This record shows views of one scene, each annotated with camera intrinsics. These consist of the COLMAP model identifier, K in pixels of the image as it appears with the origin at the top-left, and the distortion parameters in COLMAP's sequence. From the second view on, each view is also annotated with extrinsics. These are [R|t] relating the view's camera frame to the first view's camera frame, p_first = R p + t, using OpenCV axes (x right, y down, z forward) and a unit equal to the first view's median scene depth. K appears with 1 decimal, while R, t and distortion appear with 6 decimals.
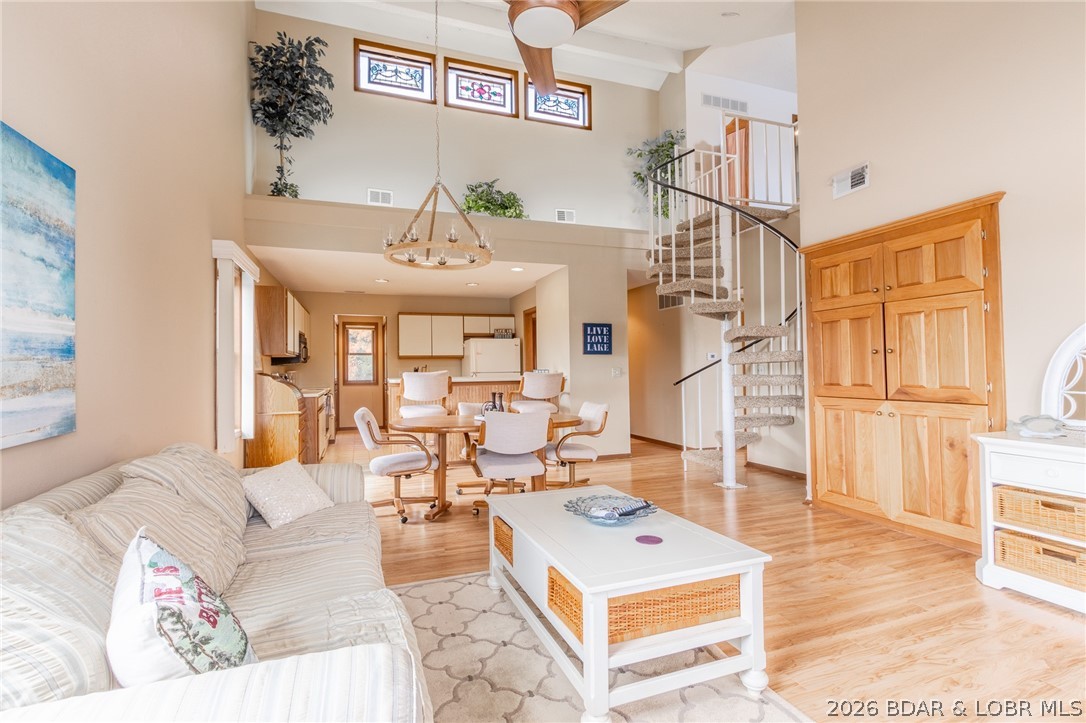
lens RADIAL K [[495.2, 0, 536.5], [0, 495.2, 358.5], [0, 0, 1]] dist [0.001525, -0.003857]
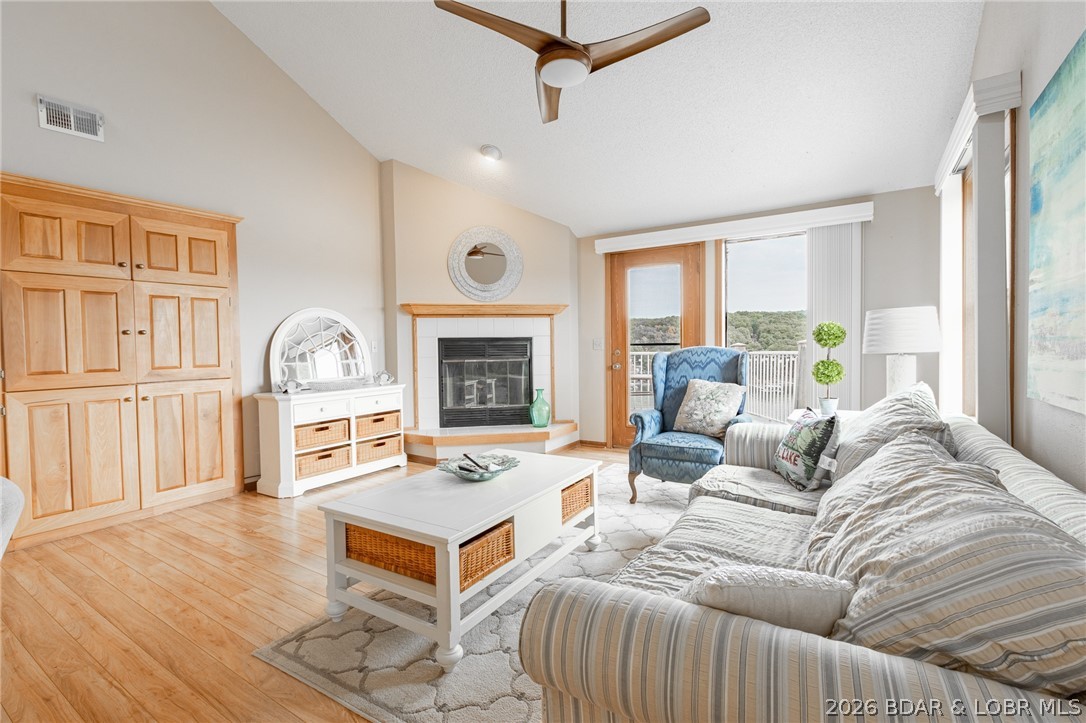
lens RADIAL K [[495.2, 0, 536.5], [0, 495.2, 358.5], [0, 0, 1]] dist [0.001525, -0.003857]
pose [[-0.602666, -0.000844, 0.797993, -0.565939], [0.004579, 0.999979, 0.004515, 0.037867], [-0.797981, 0.006375, -0.602649, 1.073729]]
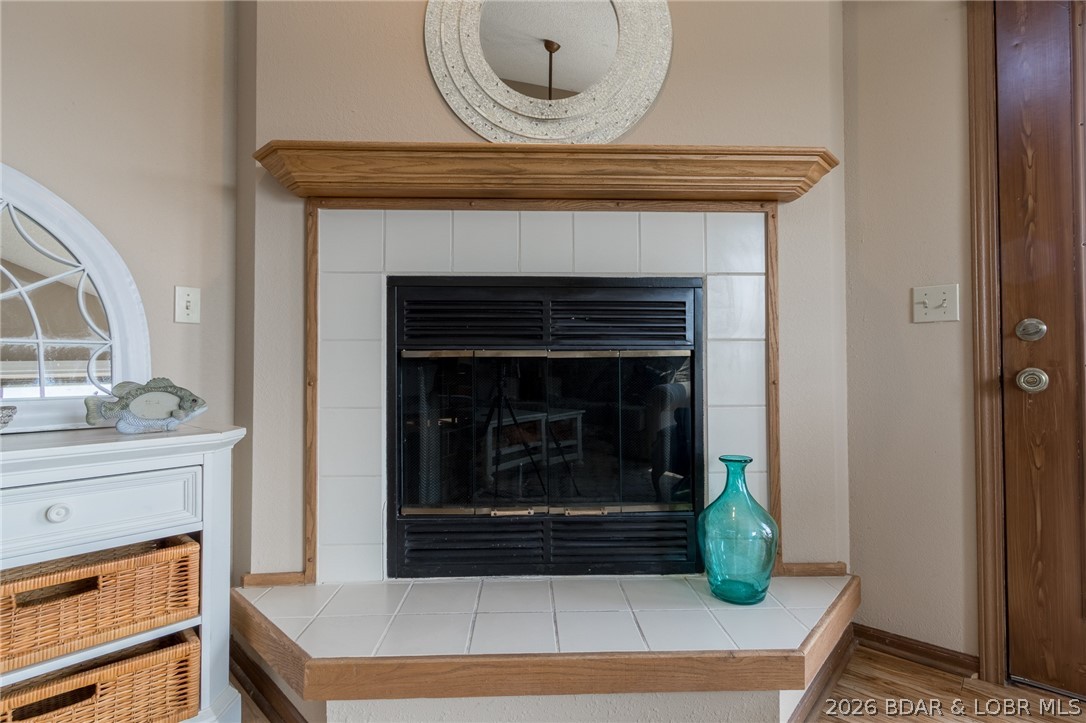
lens RADIAL K [[514.6, 0, 542.3], [0, 514.6, 359.7], [0, 0, 1]] dist [-0.001362, -0.000760]
pose [[-0.455147, 0.027842, 0.889981, 0.400589], [-0.010350, 0.999278, -0.036555, 0.075536], [-0.890356, -0.025849, -0.454530, 0.447732]]
